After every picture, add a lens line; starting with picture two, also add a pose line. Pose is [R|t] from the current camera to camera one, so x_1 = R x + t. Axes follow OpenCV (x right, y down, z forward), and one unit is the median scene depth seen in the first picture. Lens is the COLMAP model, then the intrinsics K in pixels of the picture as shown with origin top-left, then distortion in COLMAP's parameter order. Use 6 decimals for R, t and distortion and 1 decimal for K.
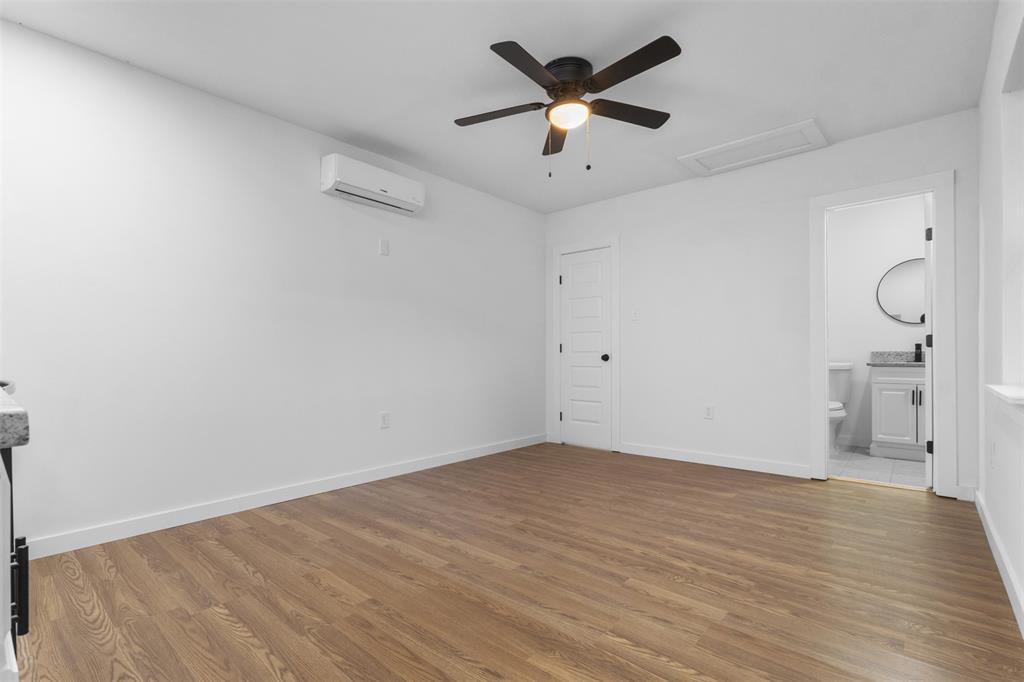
lens RADIAL K [[484.2, 0, 508.3], [0, 484.2, 351.5], [0, 0, 1]] dist [0.001240, 0.000283]
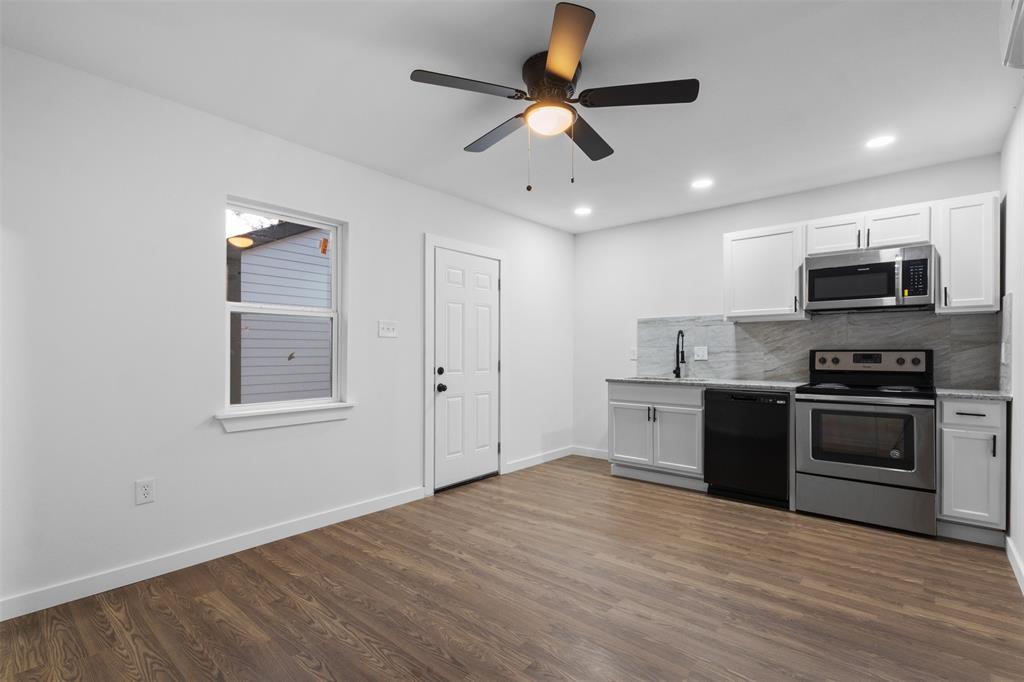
lens RADIAL K [[484.2, 0, 508.3], [0, 484.2, 351.5], [0, 0, 1]] dist [0.001240, 0.000283]
pose [[-0.999983, 0.005701, 0.000959, 0.233004], [0.005693, 0.999954, -0.007655, -0.080376], [-0.001003, -0.007650, -0.999970, 2.176321]]
